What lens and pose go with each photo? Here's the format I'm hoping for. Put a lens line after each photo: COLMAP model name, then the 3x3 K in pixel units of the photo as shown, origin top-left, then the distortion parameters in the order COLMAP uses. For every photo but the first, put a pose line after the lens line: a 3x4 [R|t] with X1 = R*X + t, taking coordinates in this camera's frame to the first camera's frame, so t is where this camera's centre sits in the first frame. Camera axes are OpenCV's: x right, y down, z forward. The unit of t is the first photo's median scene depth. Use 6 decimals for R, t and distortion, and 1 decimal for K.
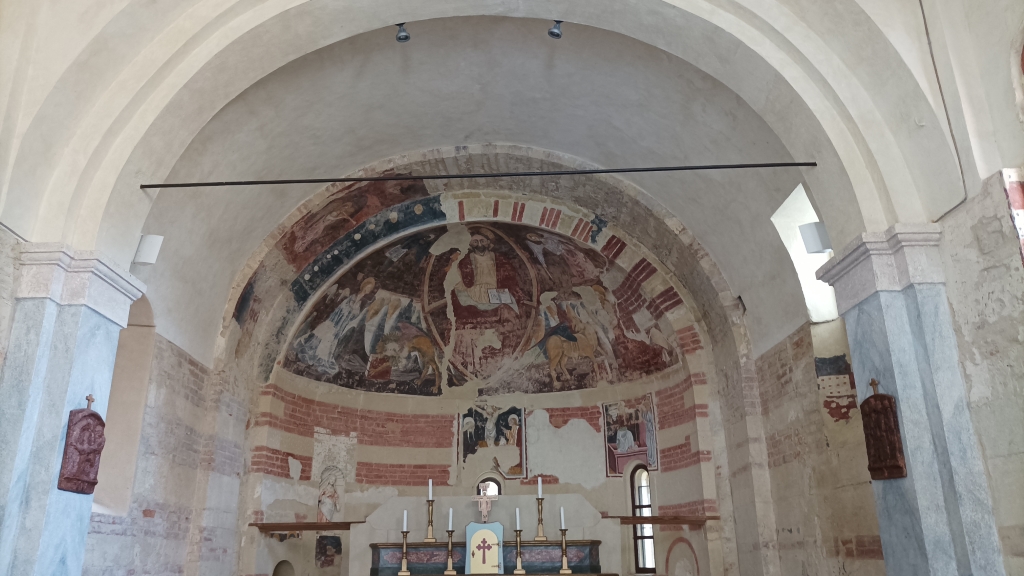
lens RADIAL K [[763.0, 0, 511.0], [0, 763.0, 279.6], [0, 0, 1]] dist [0.024257, -0.014102]
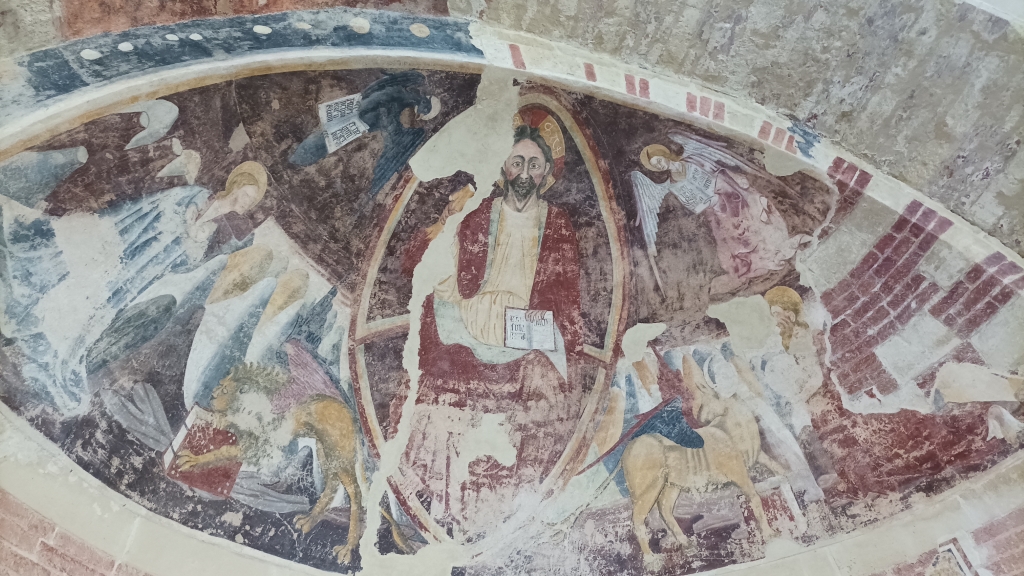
lens RADIAL K [[763.0, 0, 509.6], [0, 763.0, 285.0], [0, 0, 1]] dist [0.024257, -0.014102]
pose [[0.952472, 0.168039, 0.254088, -0.146651], [-0.025409, 0.875012, -0.483434, 0.218169], [-0.303565, 0.454001, 0.837694, 0.645777]]
